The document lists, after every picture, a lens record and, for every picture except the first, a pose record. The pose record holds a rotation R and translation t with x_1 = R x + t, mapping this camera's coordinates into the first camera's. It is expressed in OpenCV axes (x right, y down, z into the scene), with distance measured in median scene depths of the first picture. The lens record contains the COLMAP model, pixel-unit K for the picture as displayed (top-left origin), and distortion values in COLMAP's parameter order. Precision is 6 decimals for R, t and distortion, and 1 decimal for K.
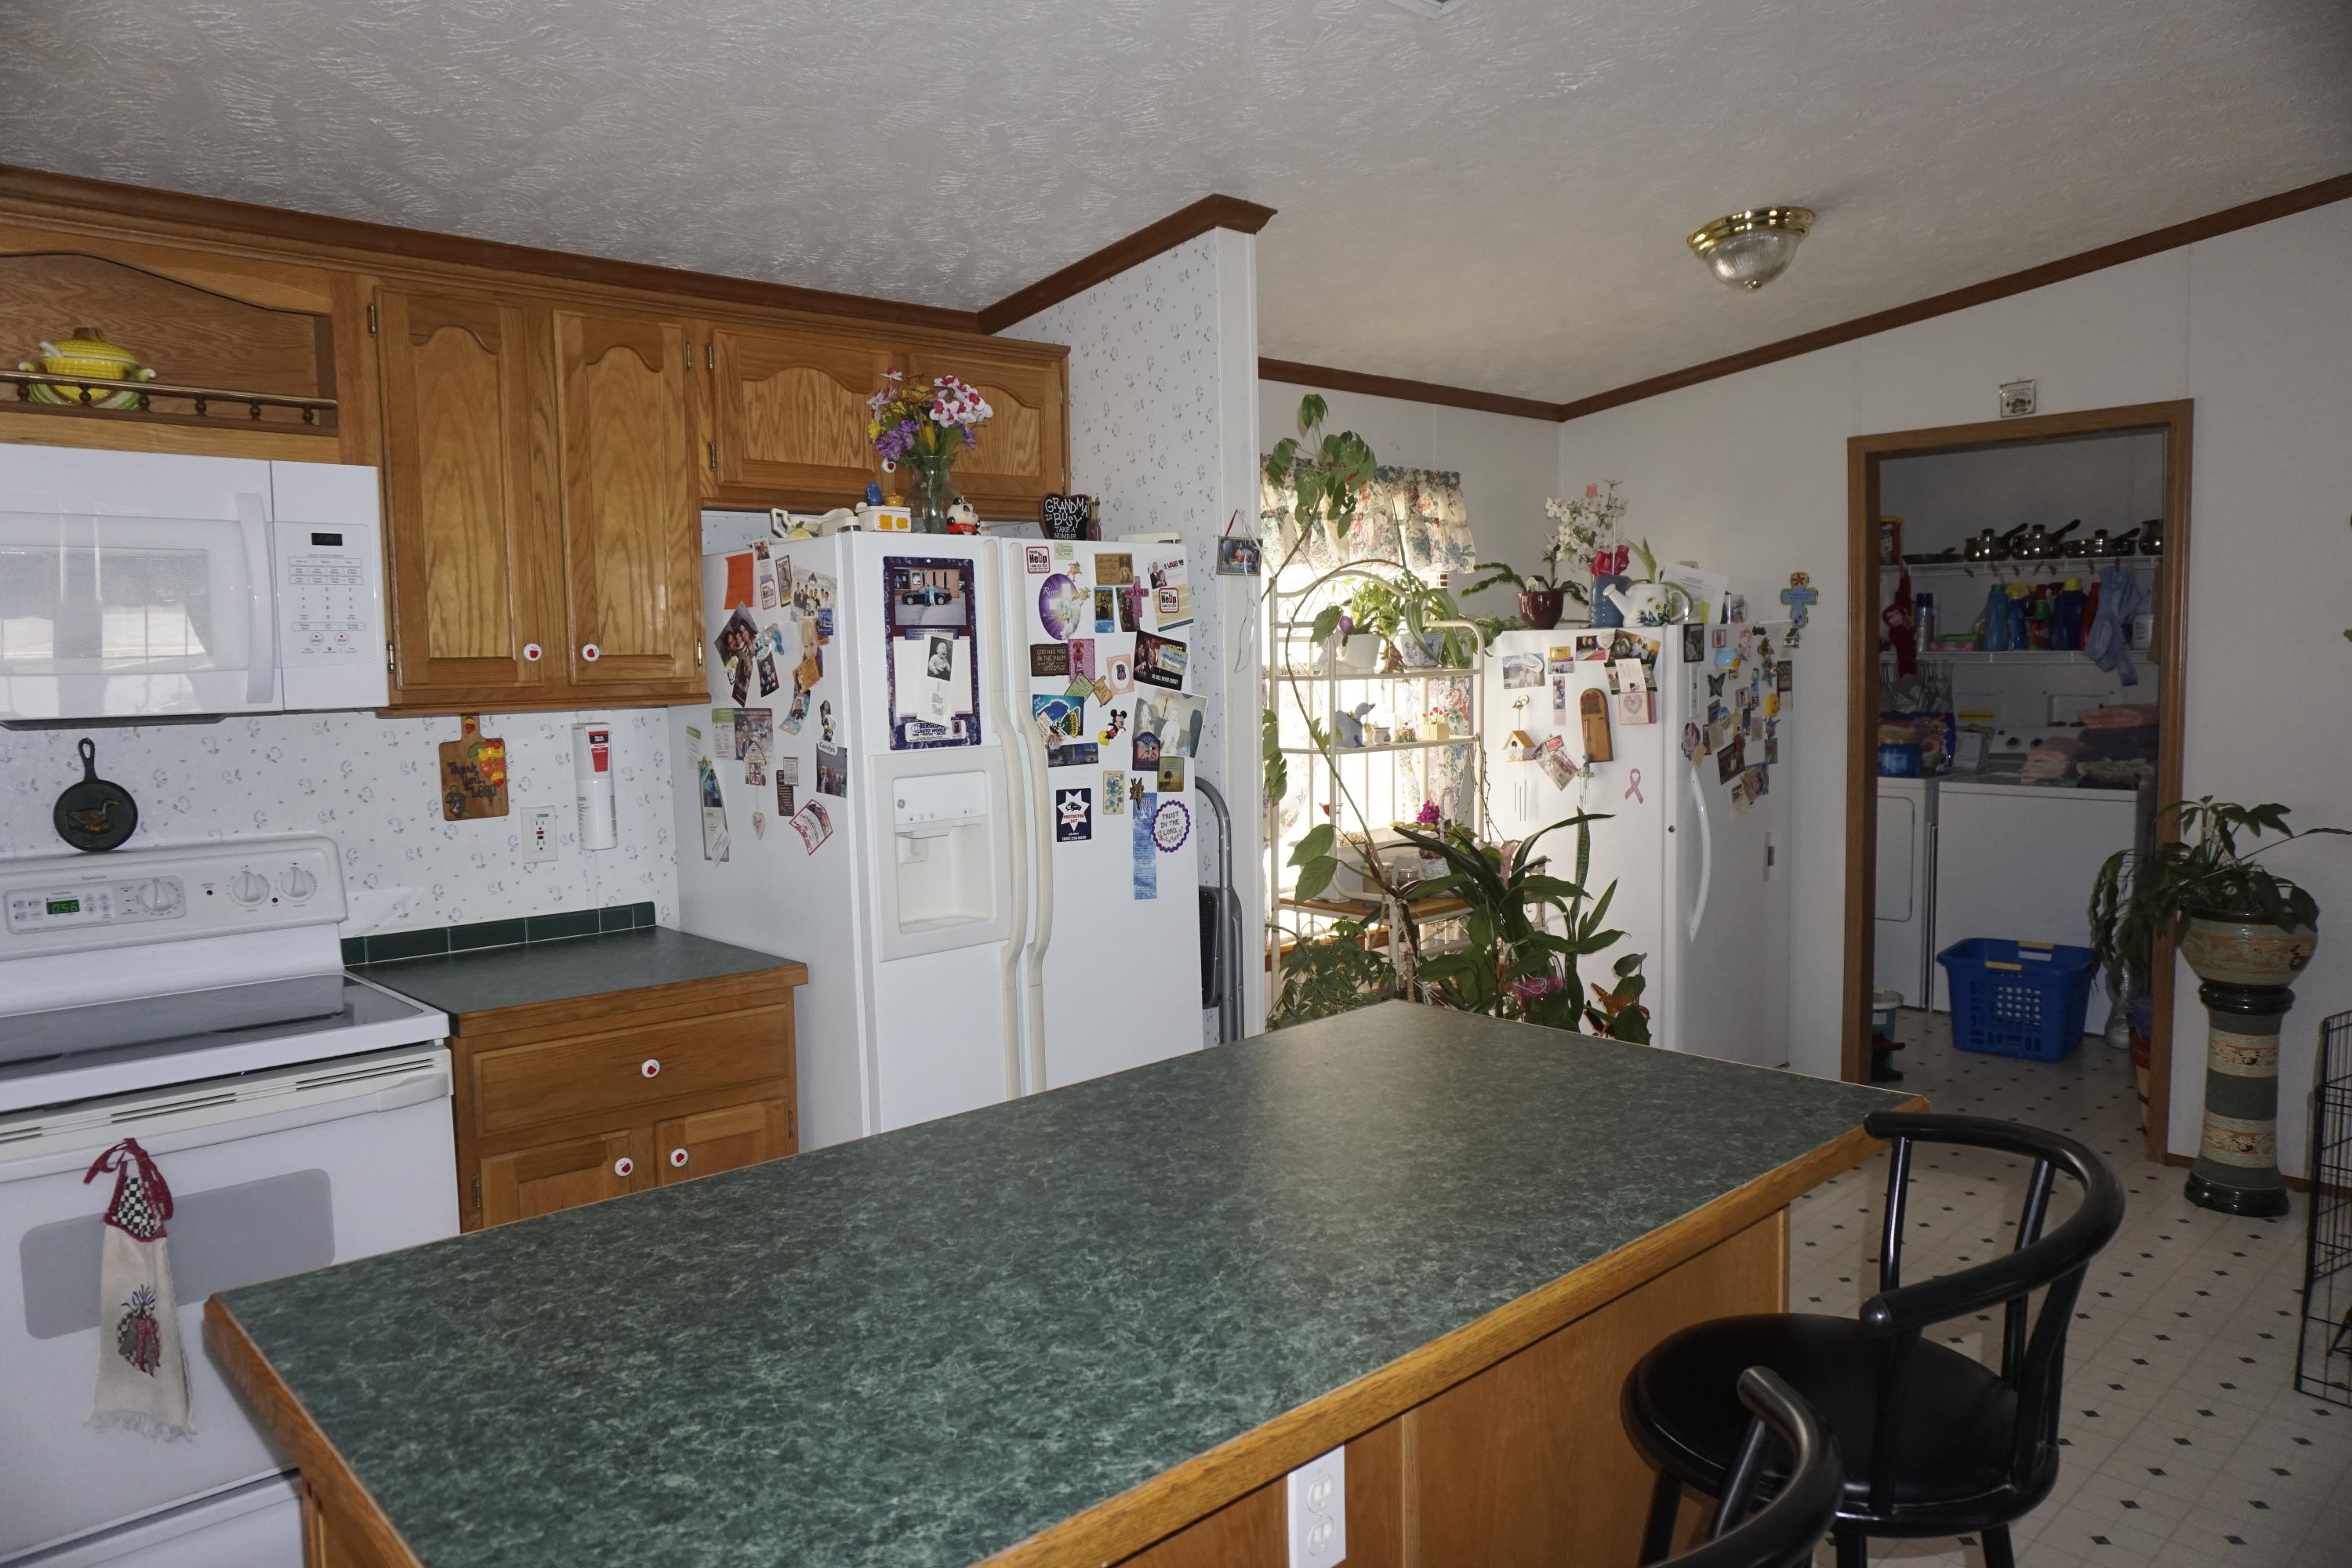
lens RADIAL K [[1577.1, 0, 1172.5], [0, 1577.1, 786.2], [0, 0, 1]] dist [-0.030654, 0.014043]
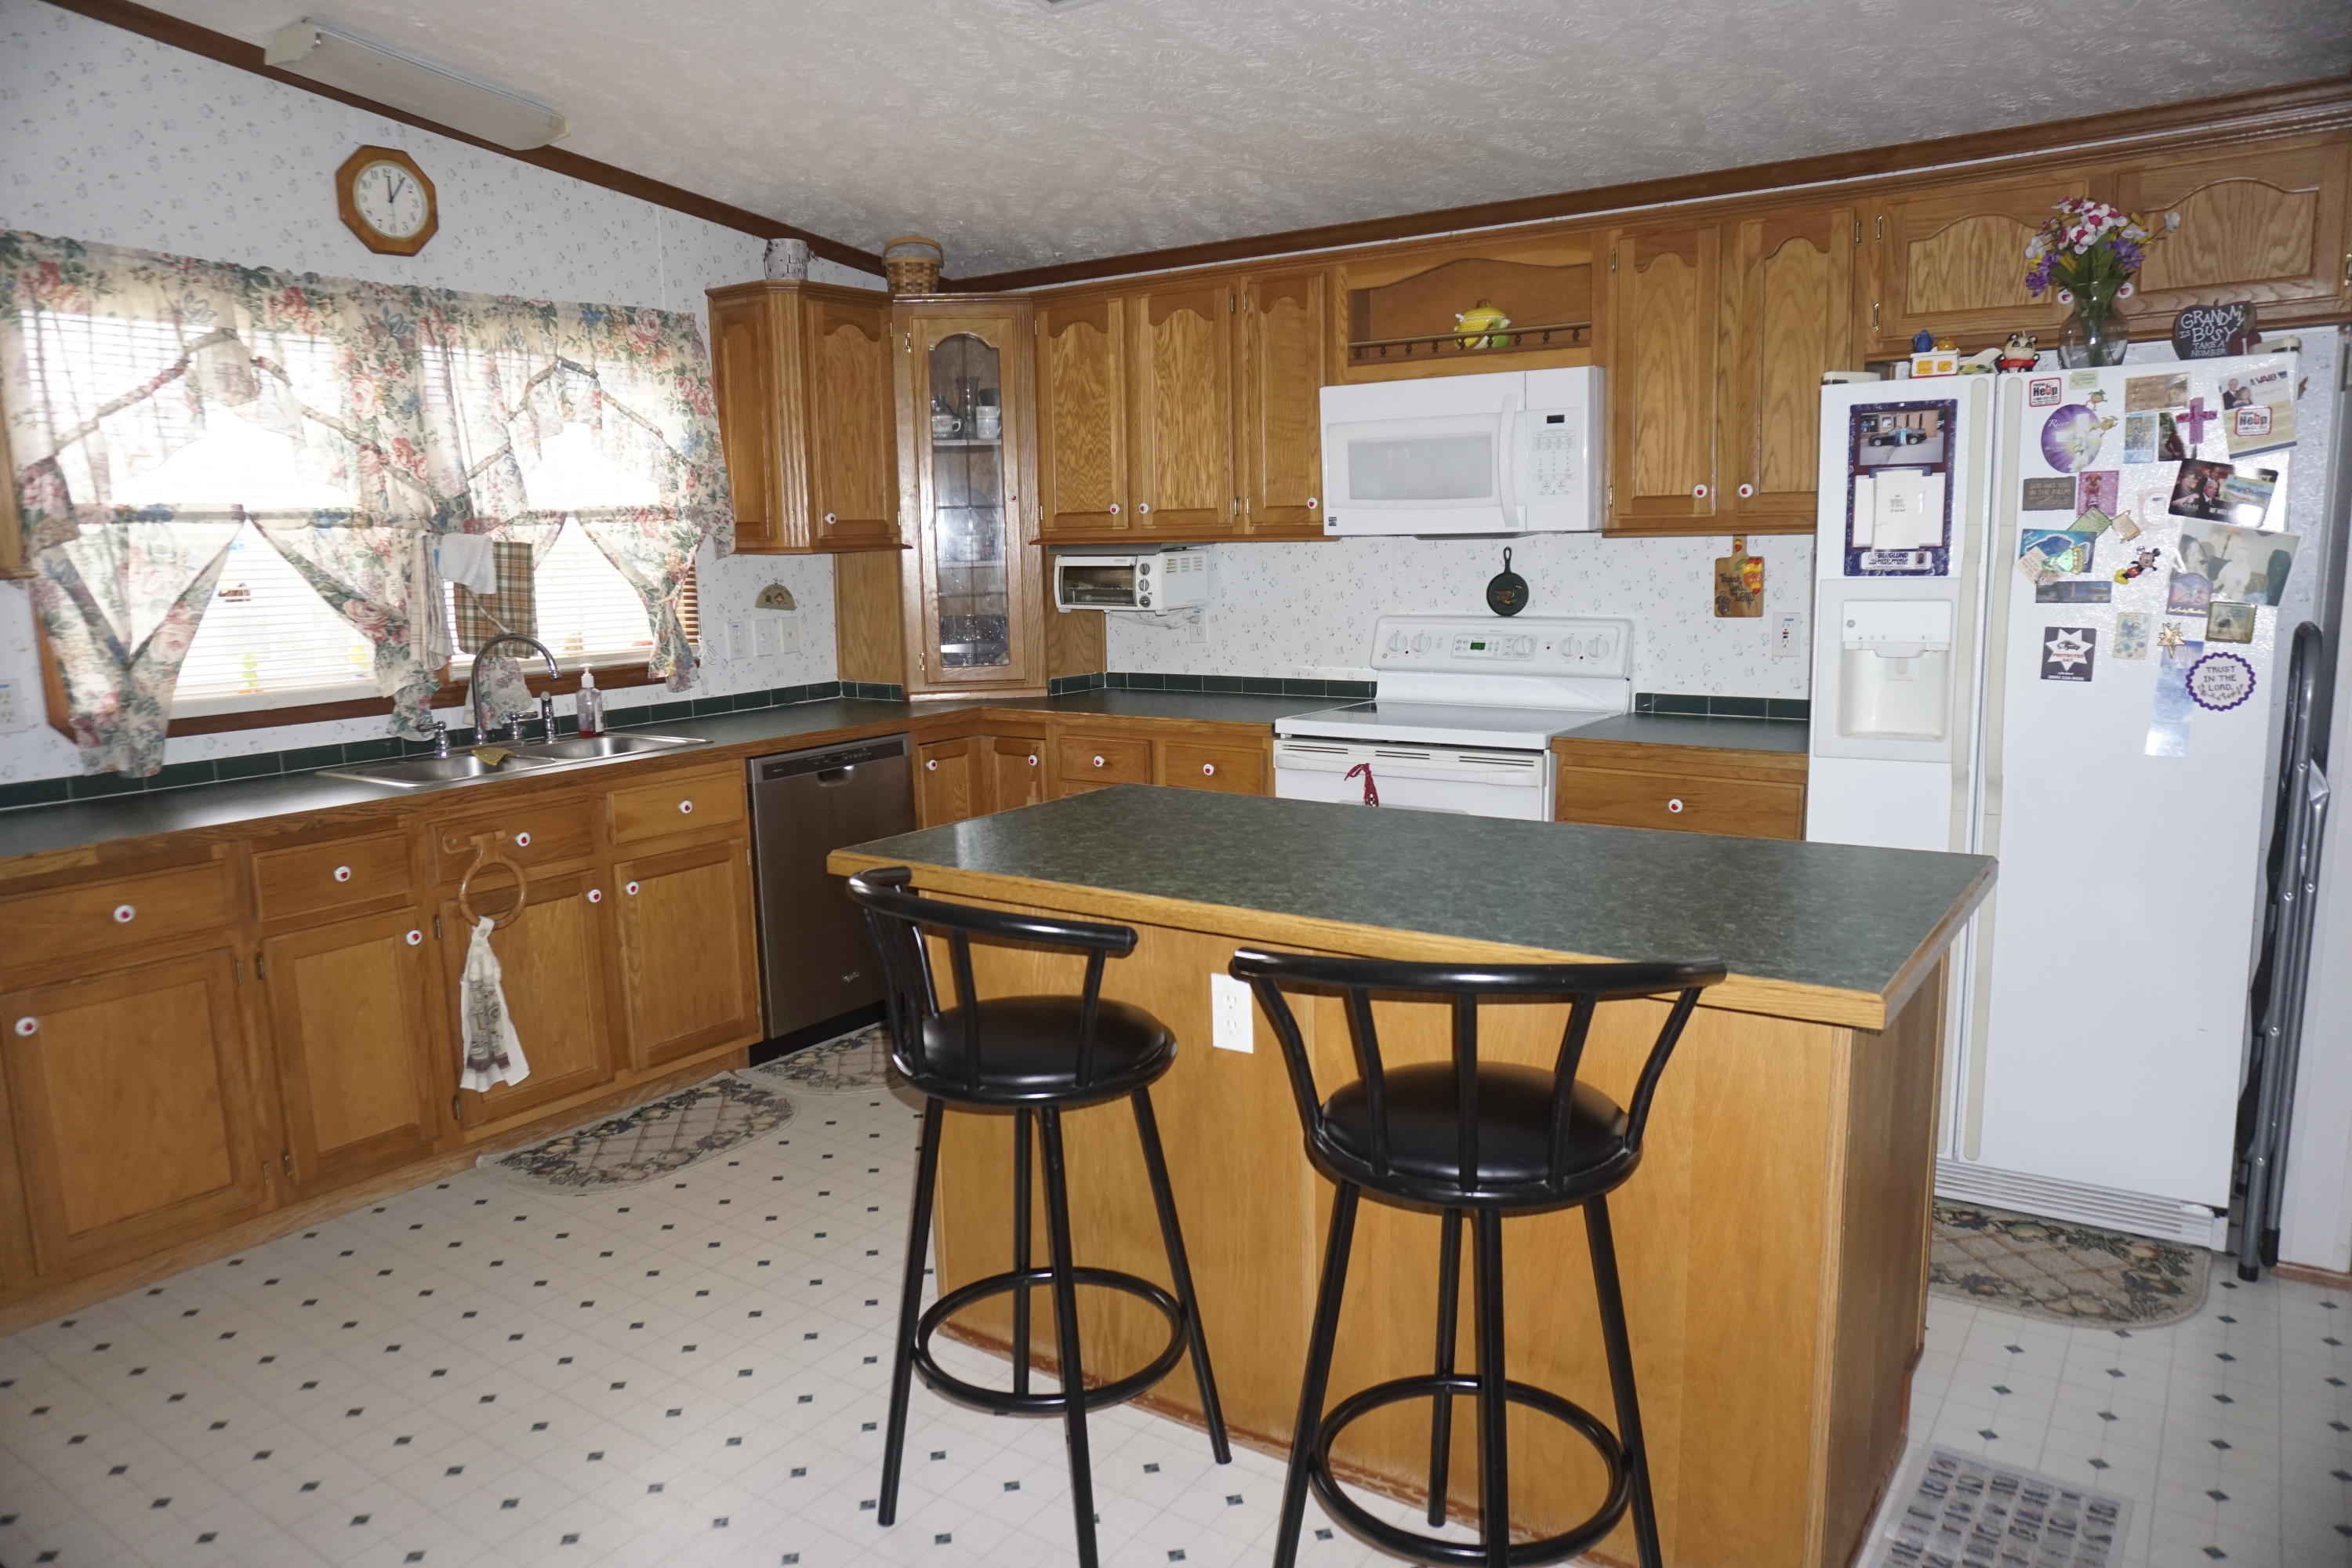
lens RADIAL K [[1577.1, 0, 1170.4], [0, 1577.1, 787.7], [0, 0, 1]] dist [-0.030654, 0.014043]
pose [[0.221751, 0.171182, -0.959960, 0.791695], [-0.057122, 0.985060, 0.162463, -0.026973], [0.973429, 0.018808, 0.228217, 0.248866]]
